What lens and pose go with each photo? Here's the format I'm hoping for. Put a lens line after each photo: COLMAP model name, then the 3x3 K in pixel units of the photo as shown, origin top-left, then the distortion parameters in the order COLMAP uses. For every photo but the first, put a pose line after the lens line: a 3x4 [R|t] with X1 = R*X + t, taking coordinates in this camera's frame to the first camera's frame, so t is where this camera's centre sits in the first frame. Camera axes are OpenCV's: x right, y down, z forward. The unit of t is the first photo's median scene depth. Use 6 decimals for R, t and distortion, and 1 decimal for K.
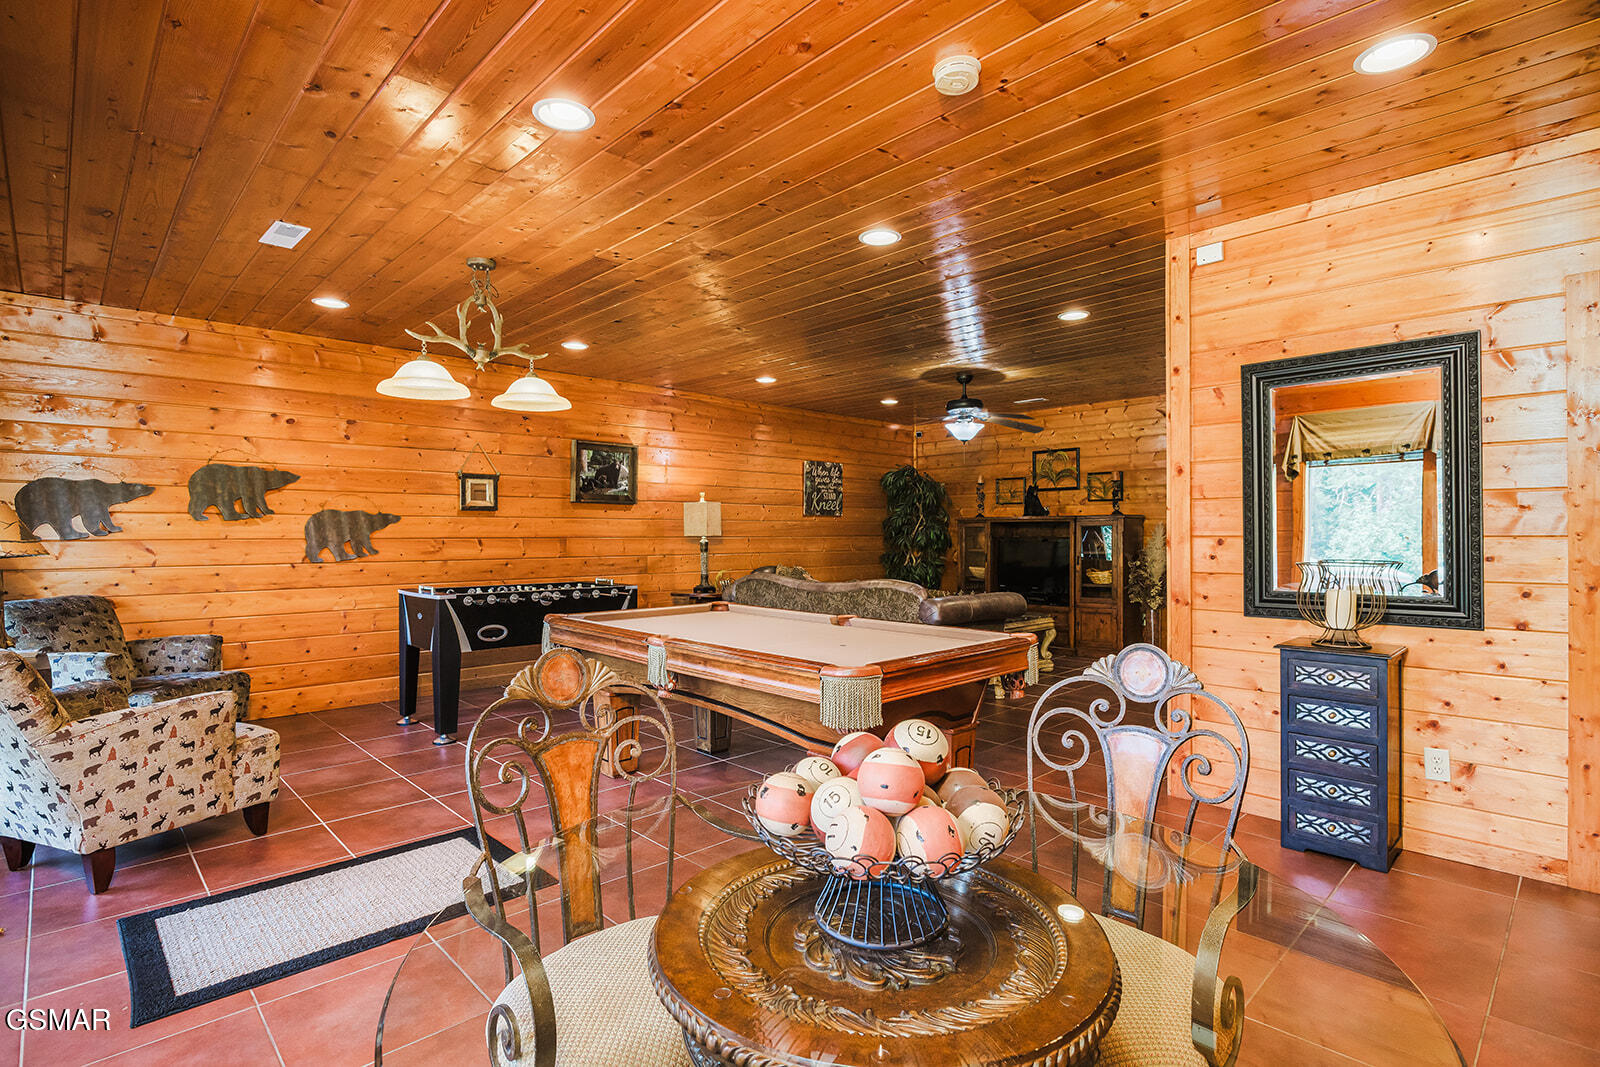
lens RADIAL K [[783.6, 0, 801.3], [0, 783.6, 532.2], [0, 0, 1]] dist [-0.002199, -0.000010]
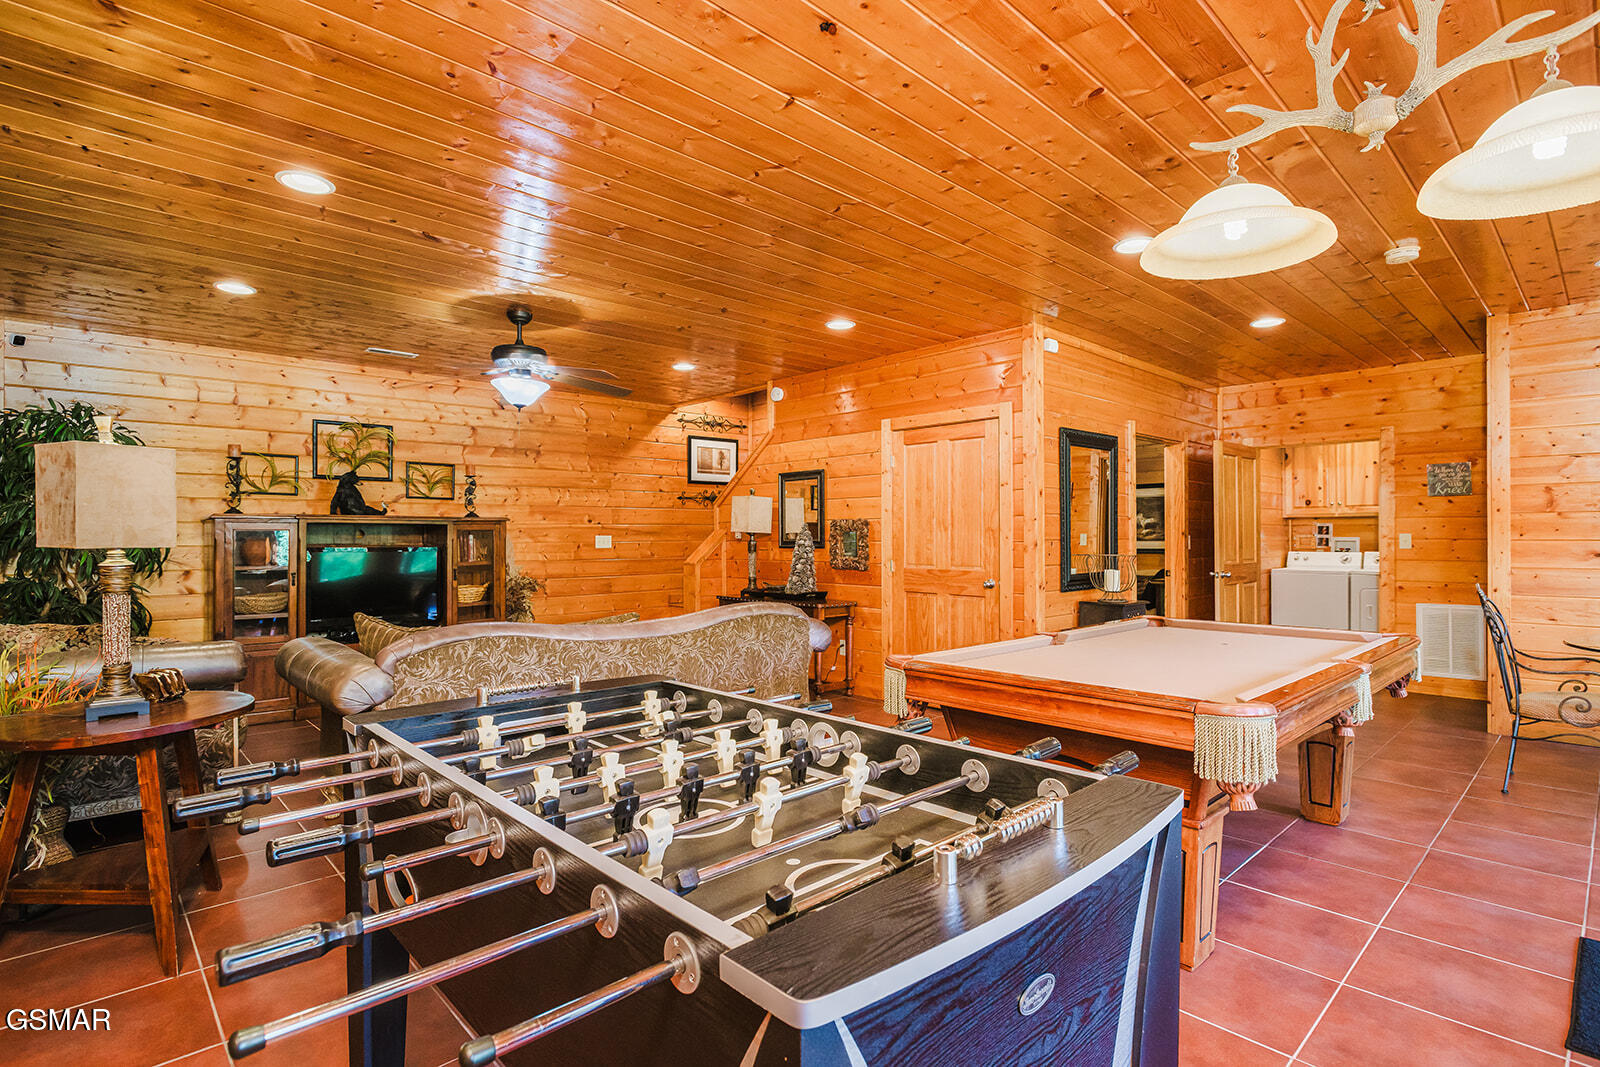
lens RADIAL K [[783.6, 0, 801.0], [0, 783.6, 534.6], [0, 0, 1]] dist [-0.002199, -0.000010]
pose [[0.003760, 0.005497, 0.999978, -0.758153], [0.001884, 0.999983, -0.005504, 0.000877], [-0.999991, 0.001904, 0.003750, 1.186054]]
